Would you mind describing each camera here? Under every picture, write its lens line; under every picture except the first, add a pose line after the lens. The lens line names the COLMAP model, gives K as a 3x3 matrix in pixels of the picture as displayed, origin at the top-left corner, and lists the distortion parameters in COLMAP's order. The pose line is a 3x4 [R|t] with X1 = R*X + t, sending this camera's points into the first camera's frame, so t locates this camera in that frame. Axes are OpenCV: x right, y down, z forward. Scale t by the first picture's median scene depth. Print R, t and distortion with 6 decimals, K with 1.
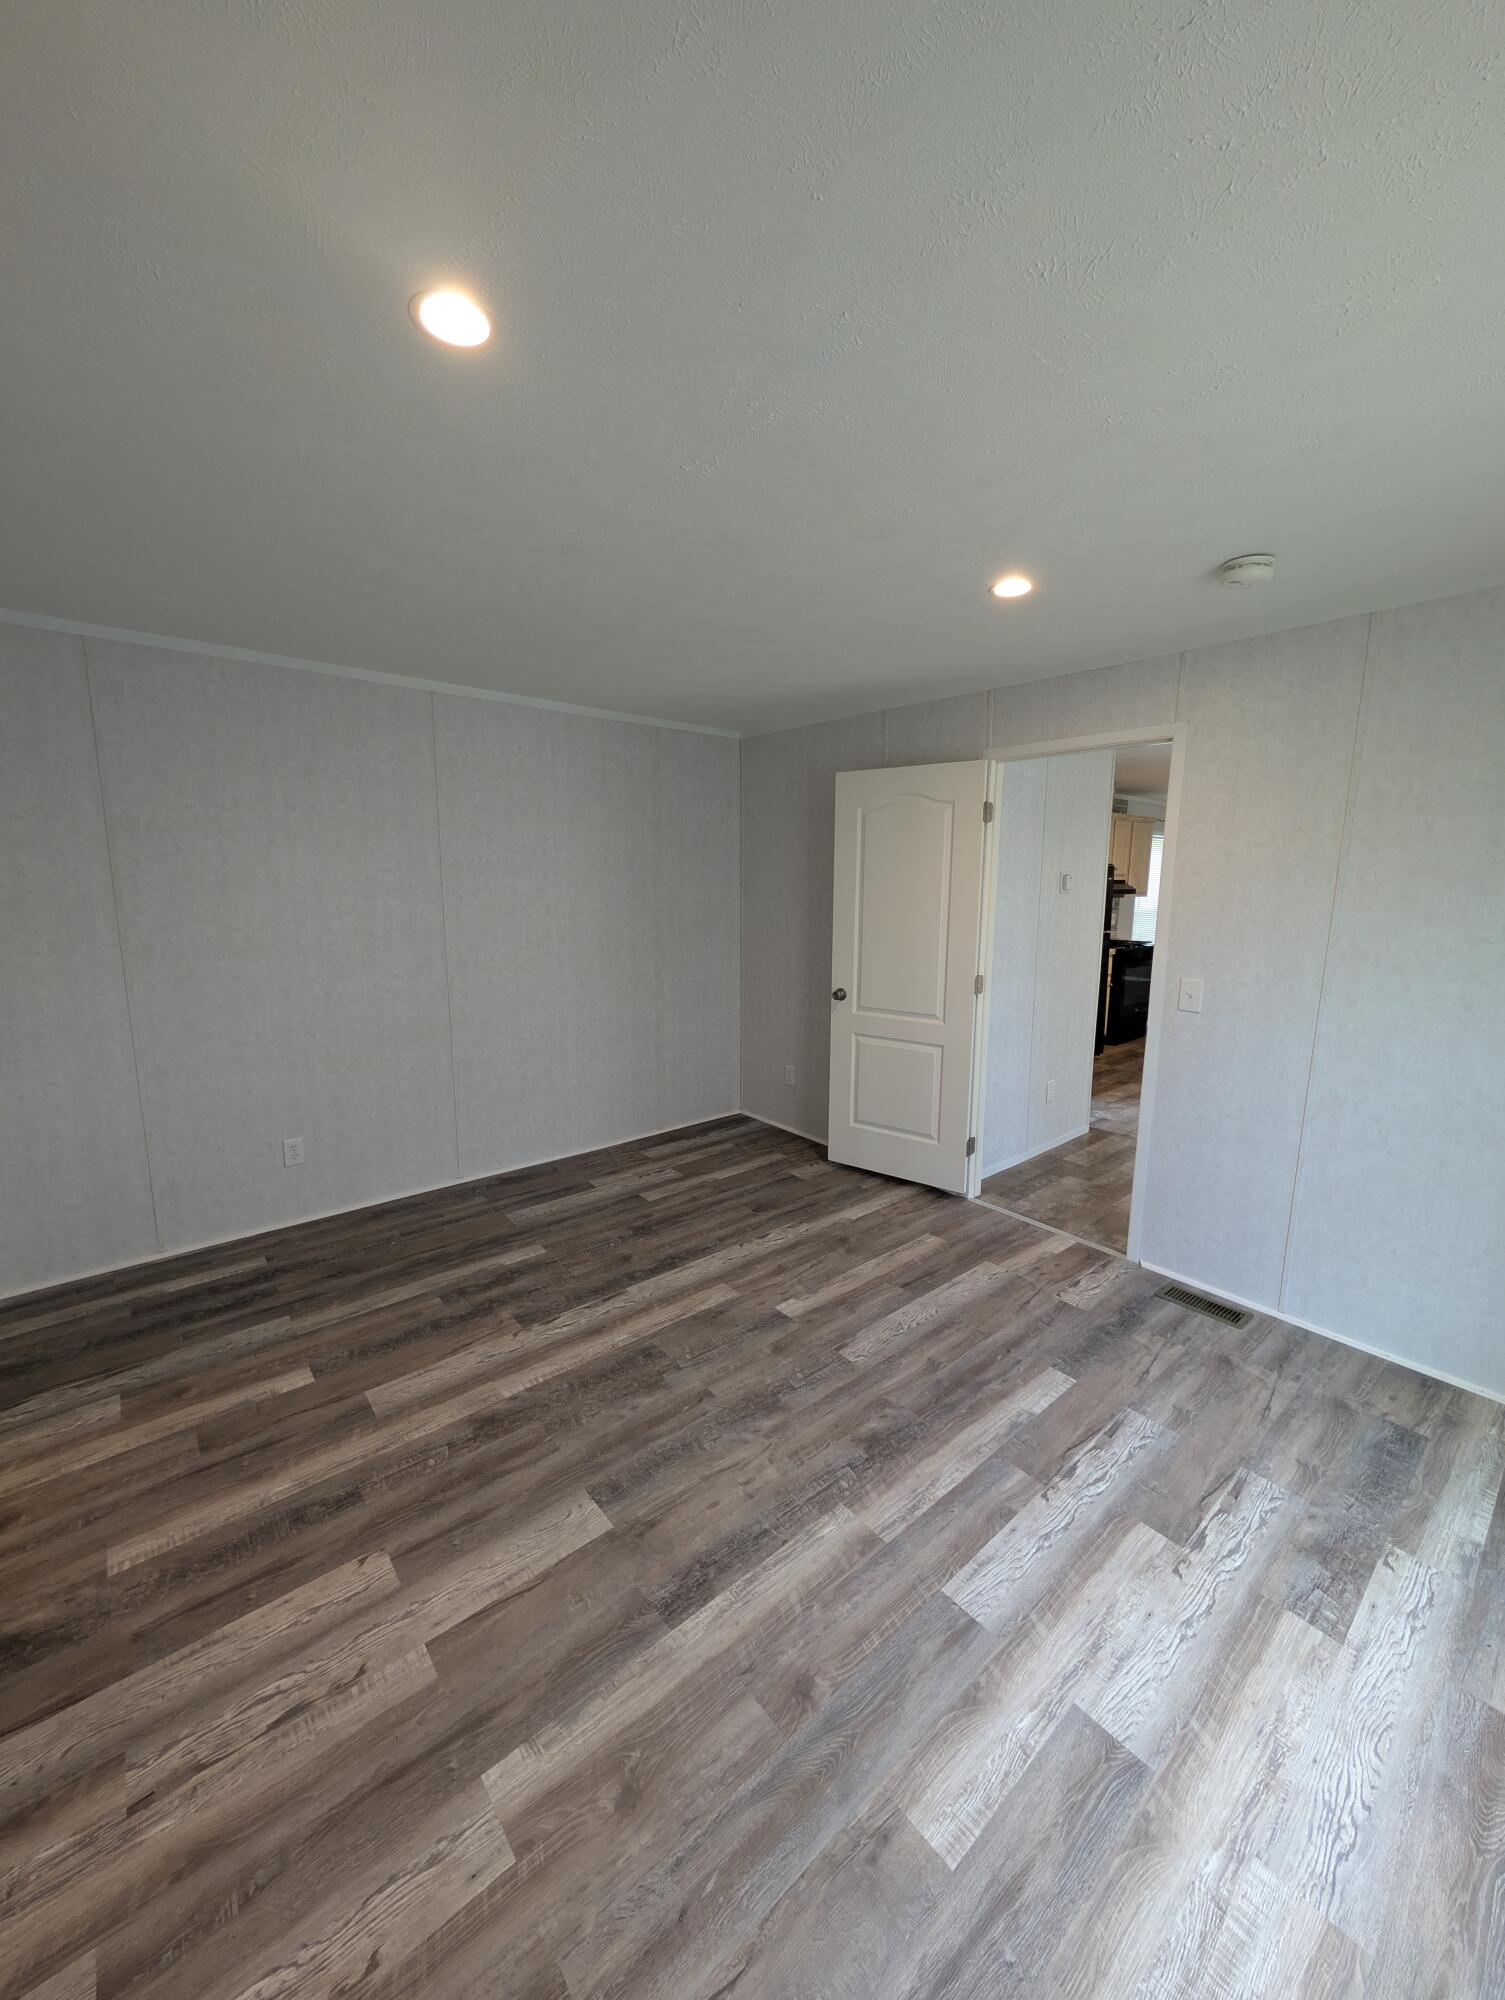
lens RADIAL K [[760.5, 0, 752.5], [0, 760.5, 1000.0], [0, 0, 1]] dist [-0.000618, -0.000199]
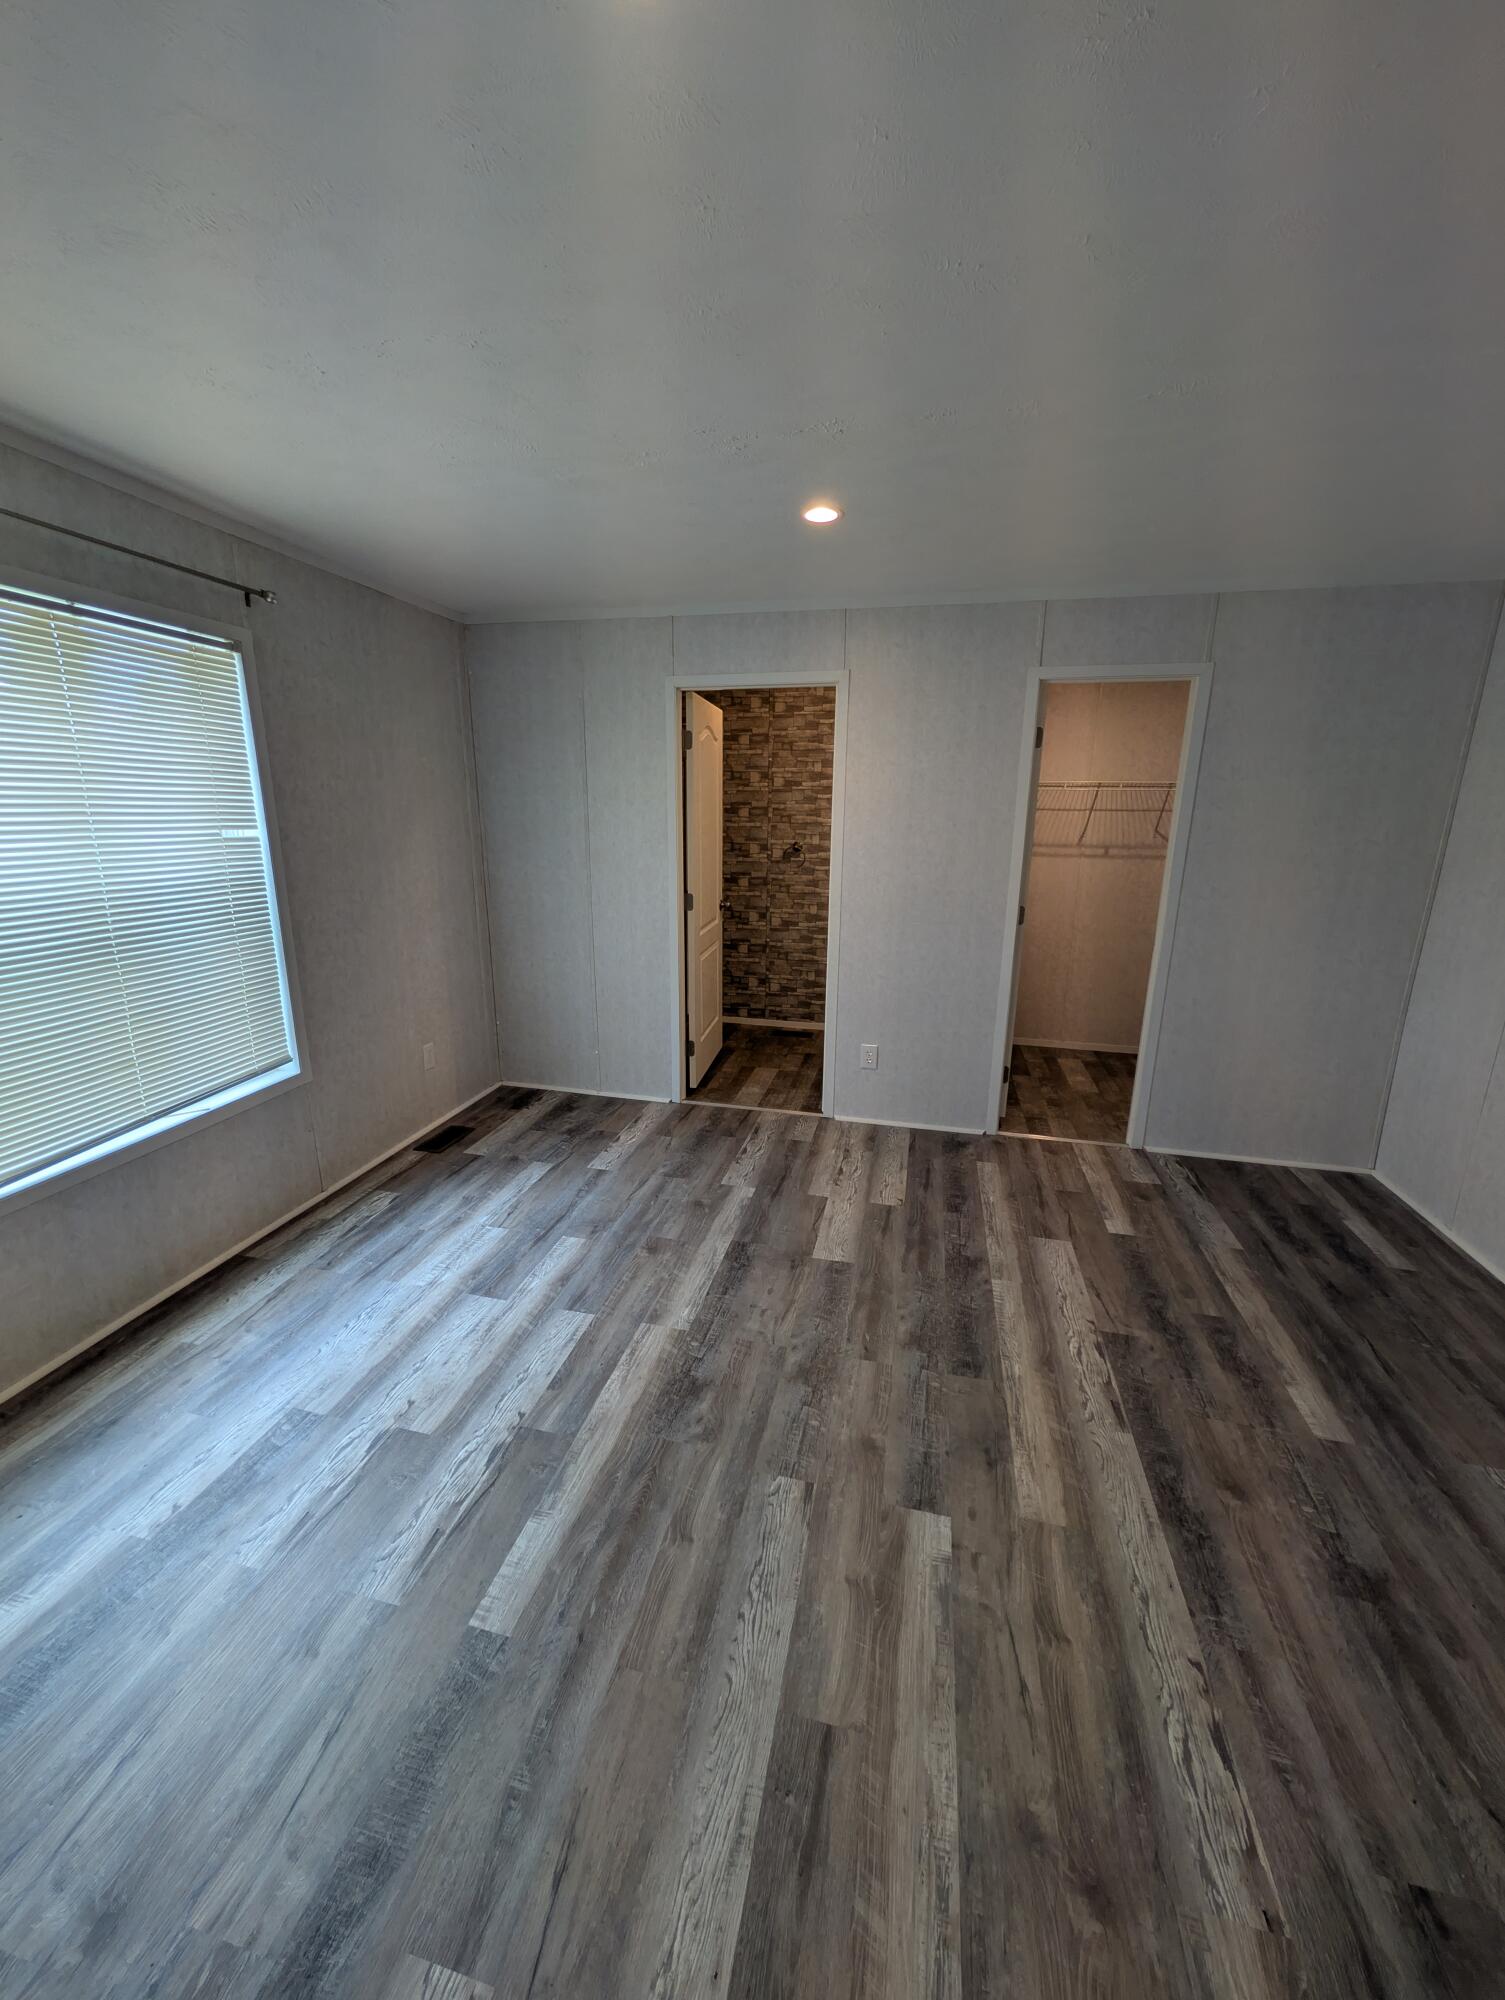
lens RADIAL K [[760.5, 0, 752.5], [0, 760.5, 1000.0], [0, 0, 1]] dist [-0.000618, -0.000199]
pose [[-0.802647, 0.128951, -0.582348, 0.588969], [-0.115677, 0.924157, 0.364077, -0.237634], [0.585129, 0.359590, -0.726856, 1.541219]]
